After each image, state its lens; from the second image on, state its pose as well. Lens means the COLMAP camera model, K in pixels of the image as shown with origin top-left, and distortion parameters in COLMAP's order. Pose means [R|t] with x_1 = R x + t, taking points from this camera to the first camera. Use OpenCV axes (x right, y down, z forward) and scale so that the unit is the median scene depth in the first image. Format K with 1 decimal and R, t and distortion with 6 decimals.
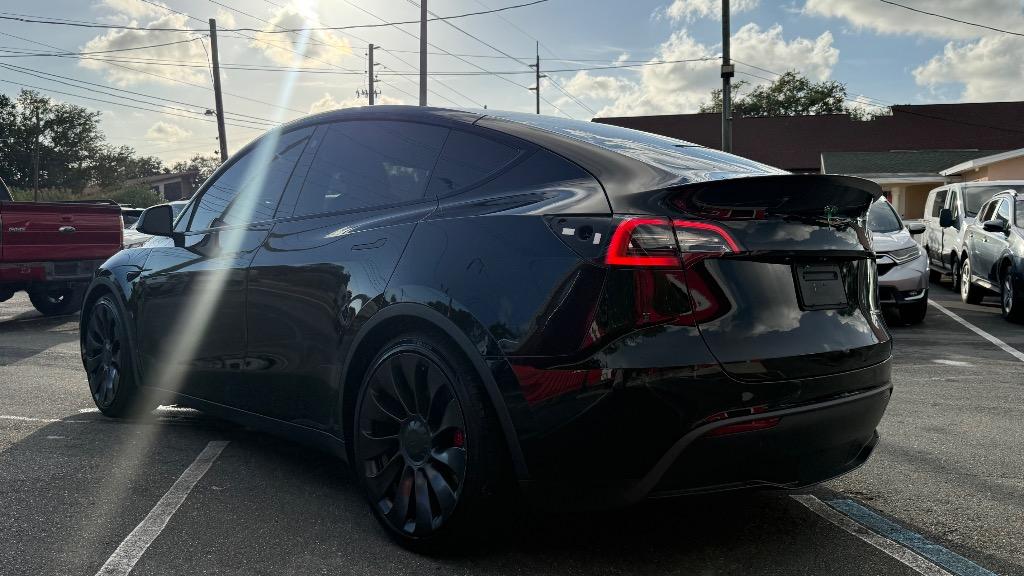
lens RADIAL K [[847.1, 0, 511.4], [0, 847.1, 279.5], [0, 0, 1]] dist [0.070242, -0.108744]
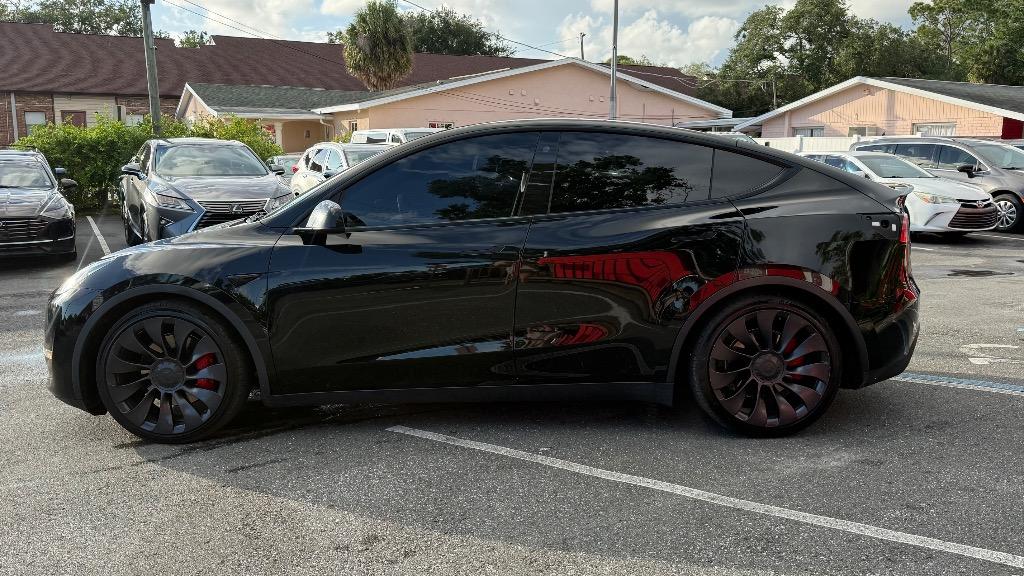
lens RADIAL K [[847.1, 0, 506.5], [0, 847.1, 296.4], [0, 0, 1]] dist [0.070242, -0.108744]
pose [[0.683673, -0.124653, 0.719064, -0.140394], [0.044372, 0.990582, 0.129533, -0.013895], [-0.728438, -0.056652, 0.682765, 0.029936]]
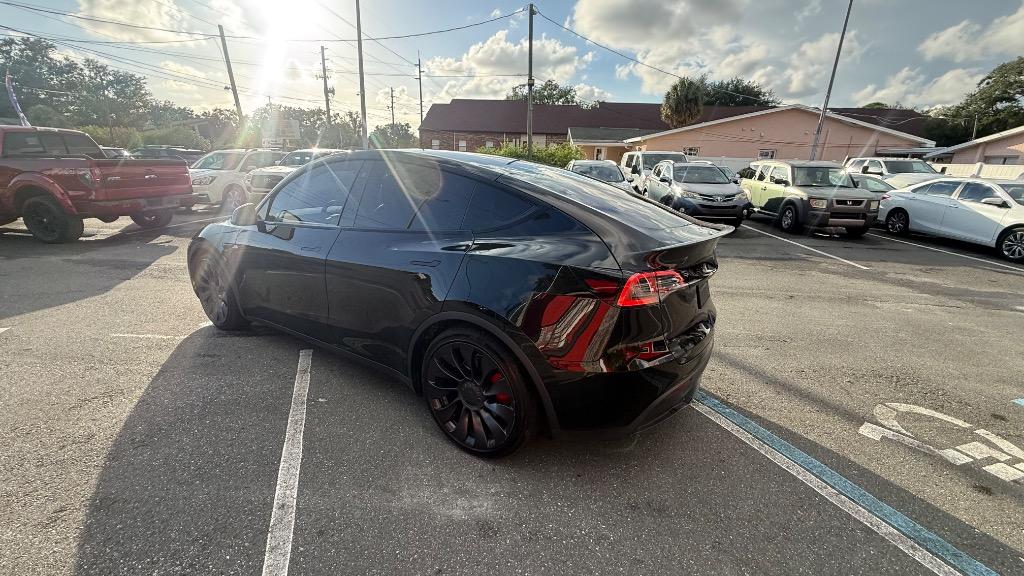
lens RADIAL K [[410.3, 0, 506.5], [0, 410.3, 284.9], [0, 0, 1]] dist [0.000201, -0.000476]
pose [[0.972845, -0.045945, 0.226850, -0.020191], [-0.010339, 0.970495, 0.240898, -0.018646], [-0.231225, -0.236702, 0.943667, 0.028296]]
